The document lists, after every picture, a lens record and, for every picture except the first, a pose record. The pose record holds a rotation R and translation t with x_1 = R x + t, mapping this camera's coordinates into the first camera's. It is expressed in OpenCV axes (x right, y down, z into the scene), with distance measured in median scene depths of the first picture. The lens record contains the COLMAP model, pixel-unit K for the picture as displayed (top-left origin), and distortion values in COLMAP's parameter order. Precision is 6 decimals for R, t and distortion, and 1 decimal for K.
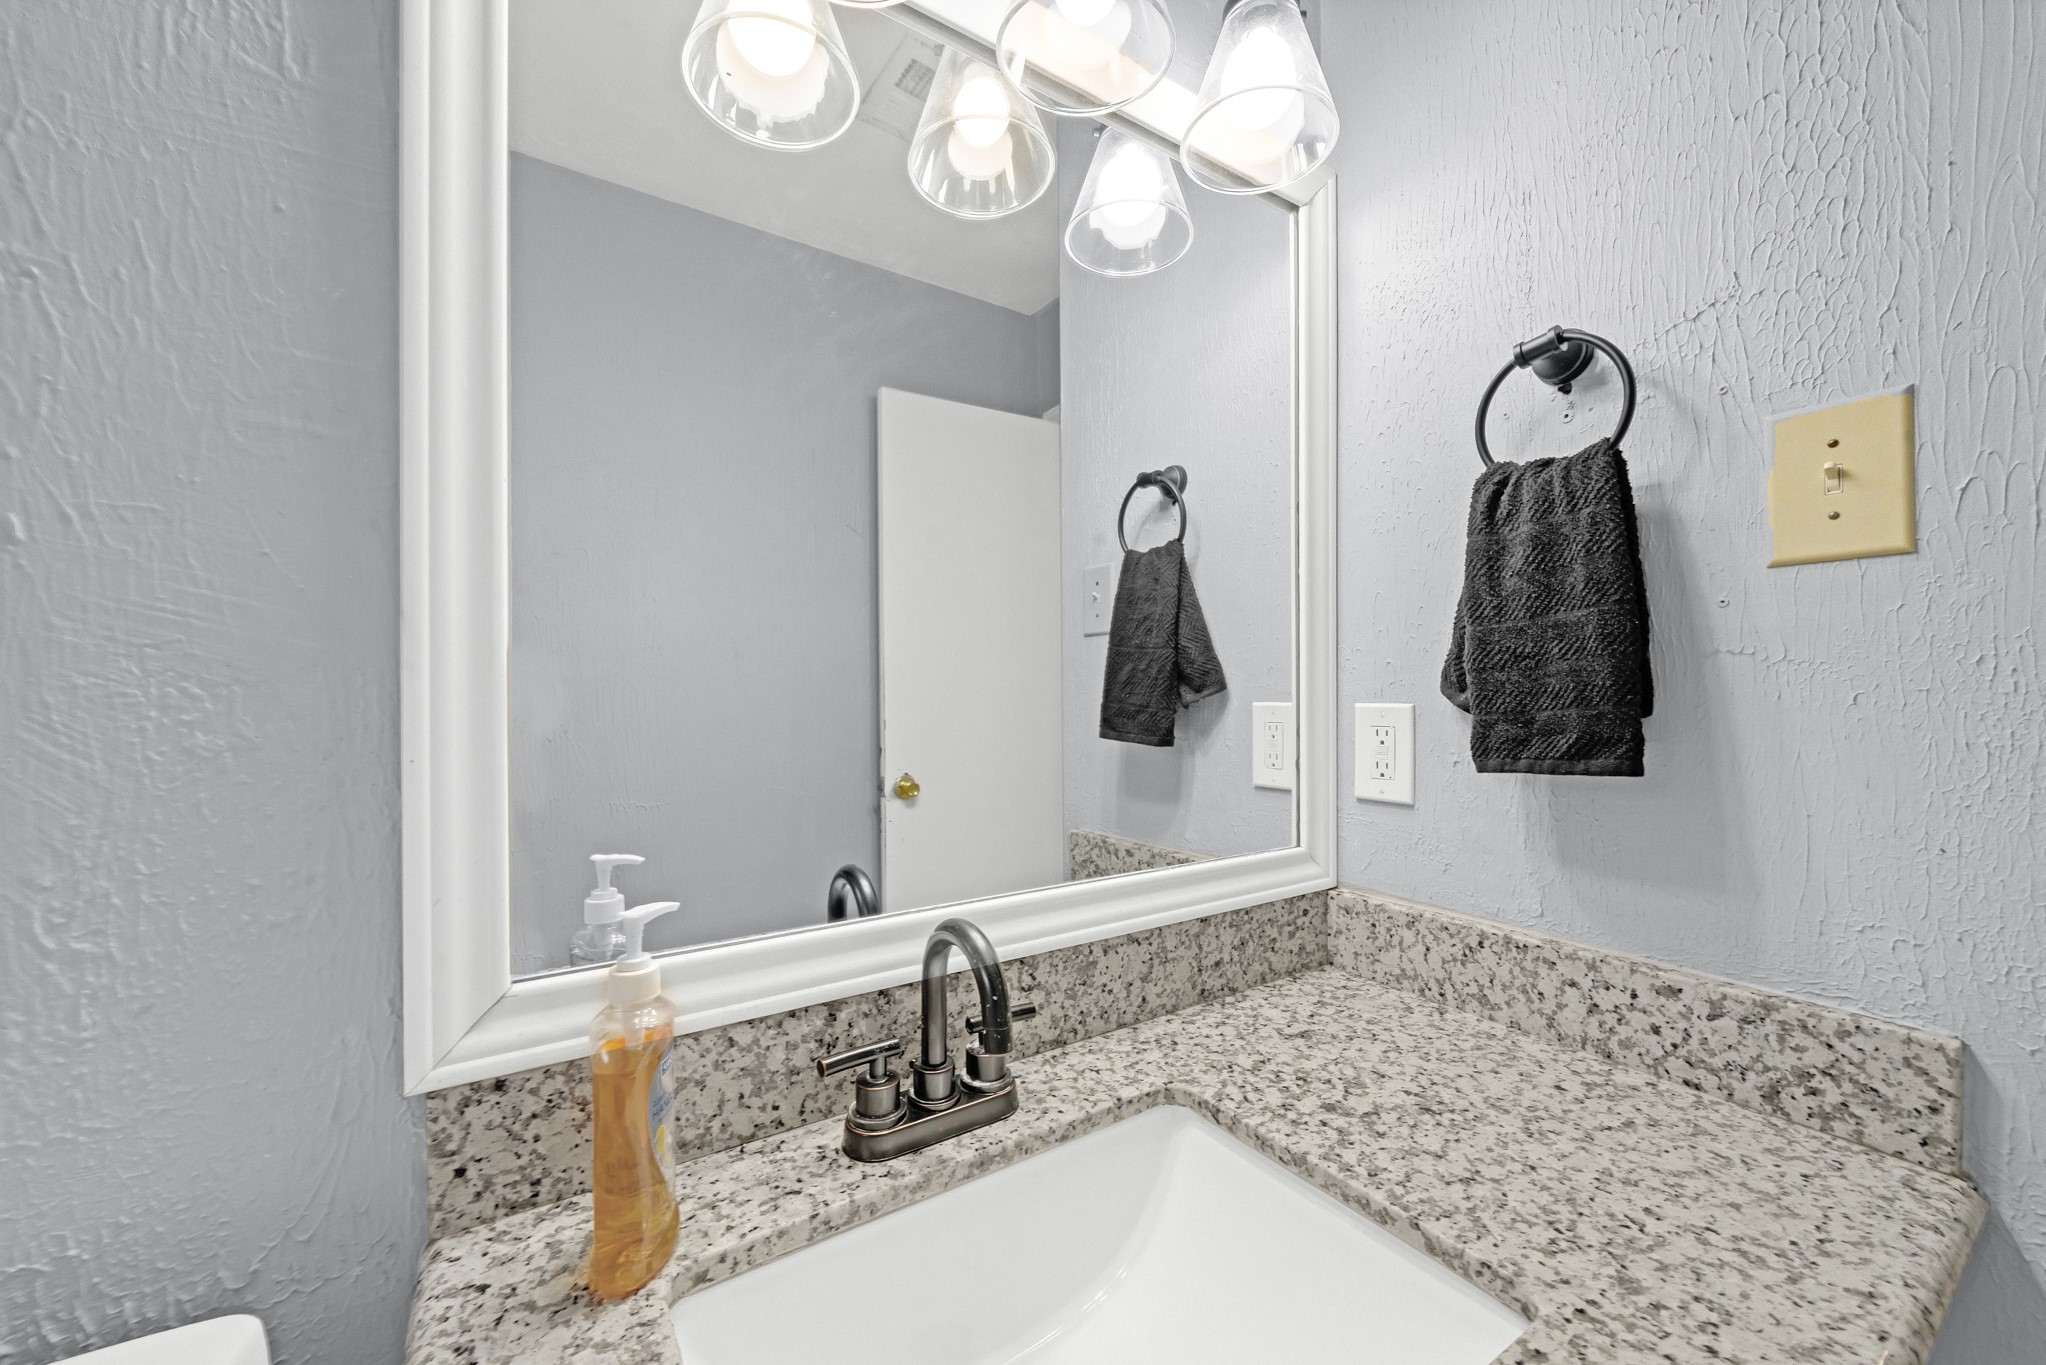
lens RADIAL K [[784.6, 0, 1023.0], [0, 784.6, 682.5], [0, 0, 1]] dist [-0.000704, -0.000053]
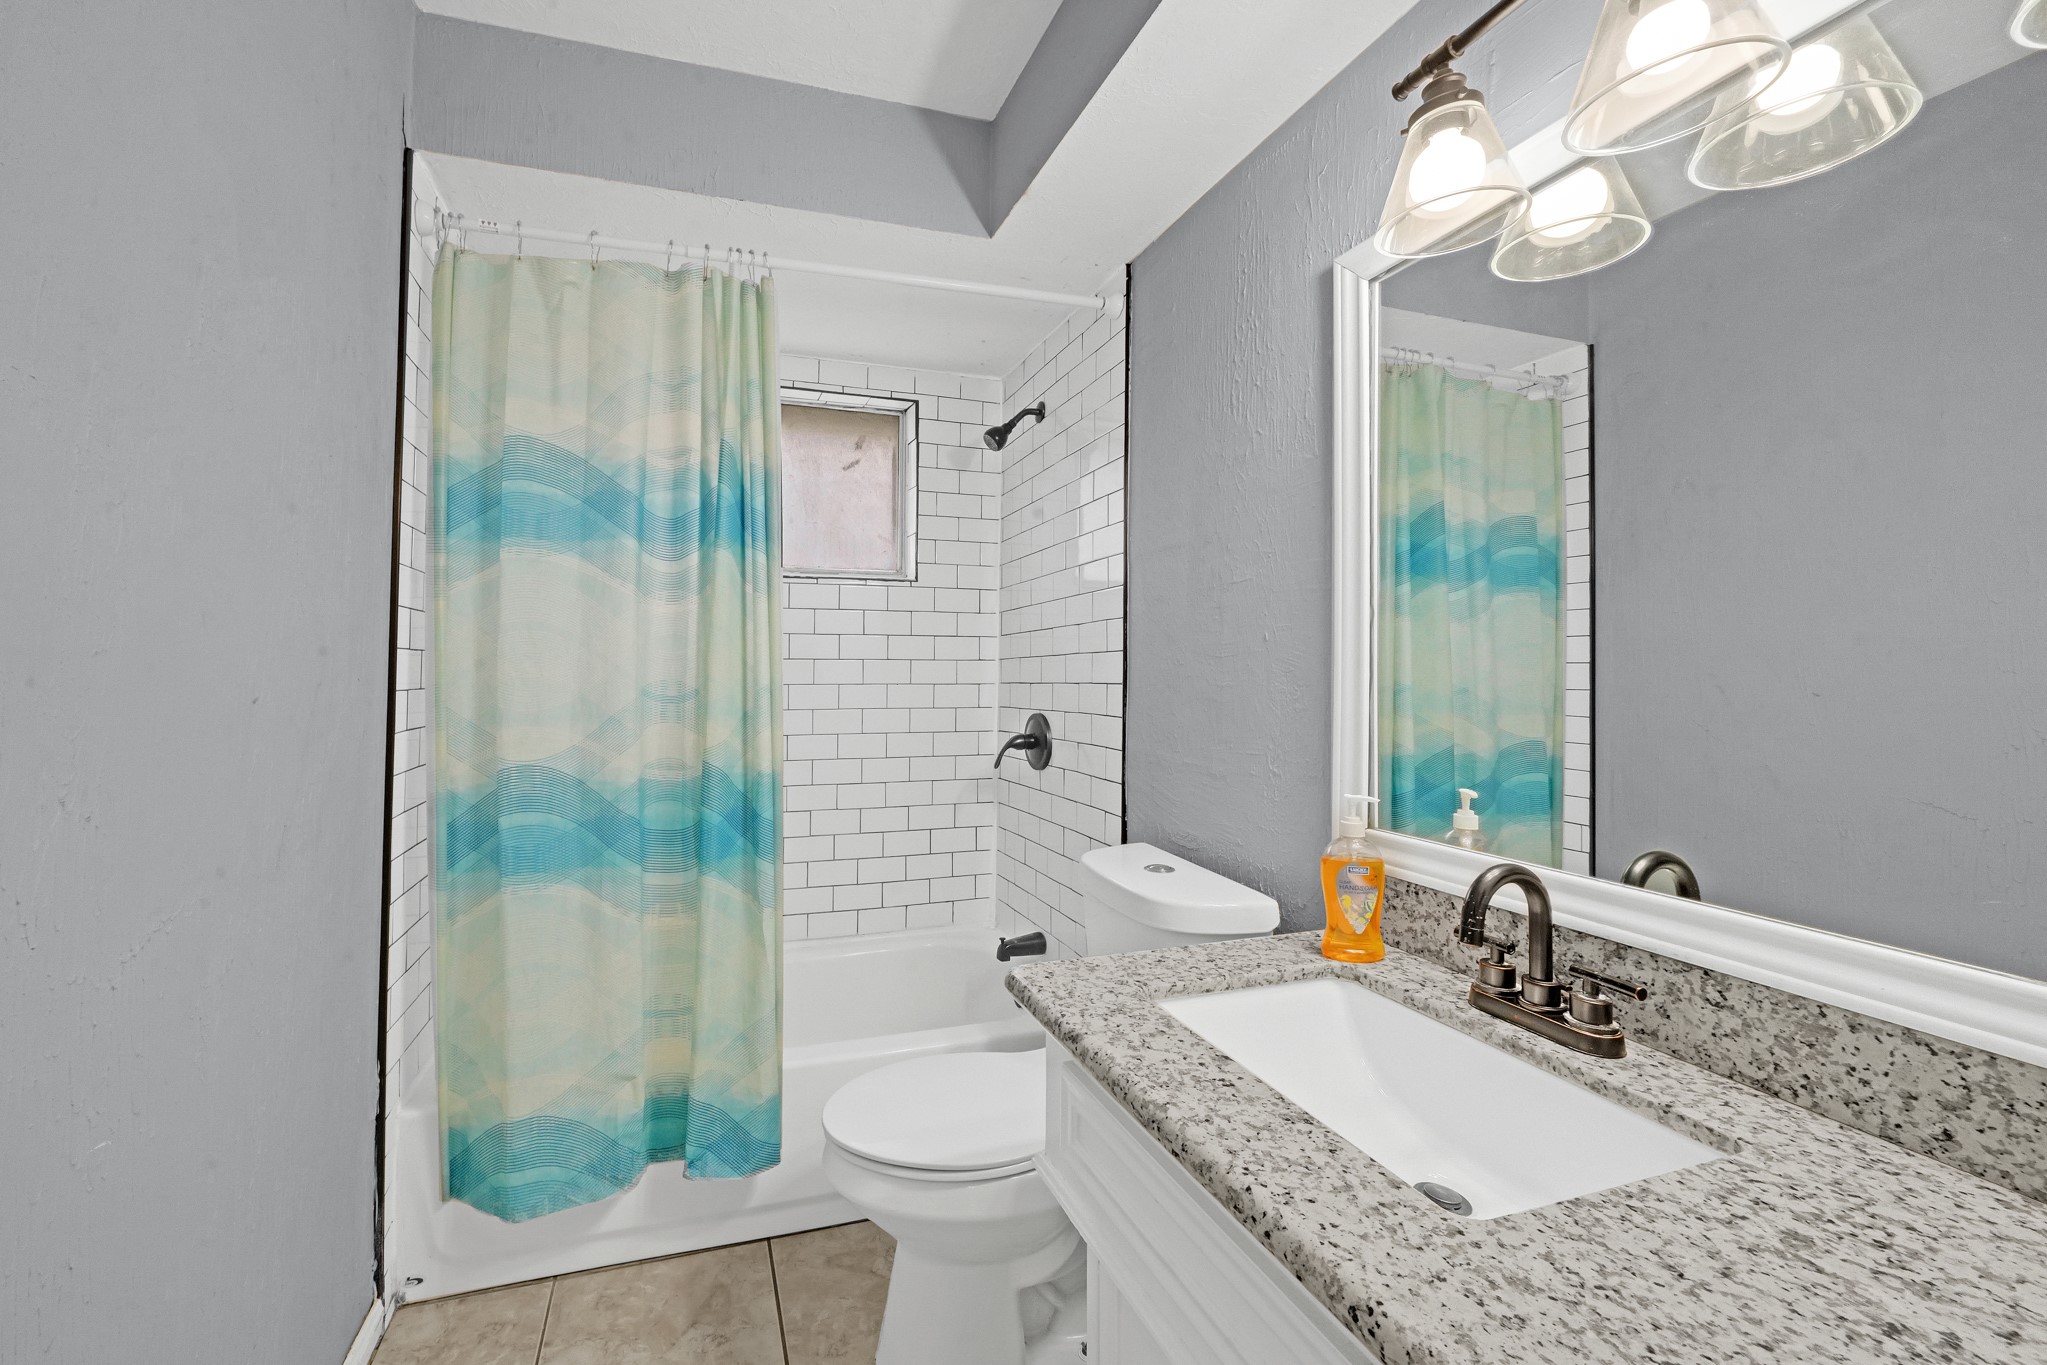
lens RADIAL K [[976.1, 0, 1023.5], [0, 976.1, 682.5], [0, 0, 1]] dist [0.003458, 0.000637]
pose [[-0.186903, 0.015661, -0.982254, 1.482981], [0.000318, 0.999874, 0.015882, -0.036598], [0.982378, 0.002656, -0.186884, 0.405363]]
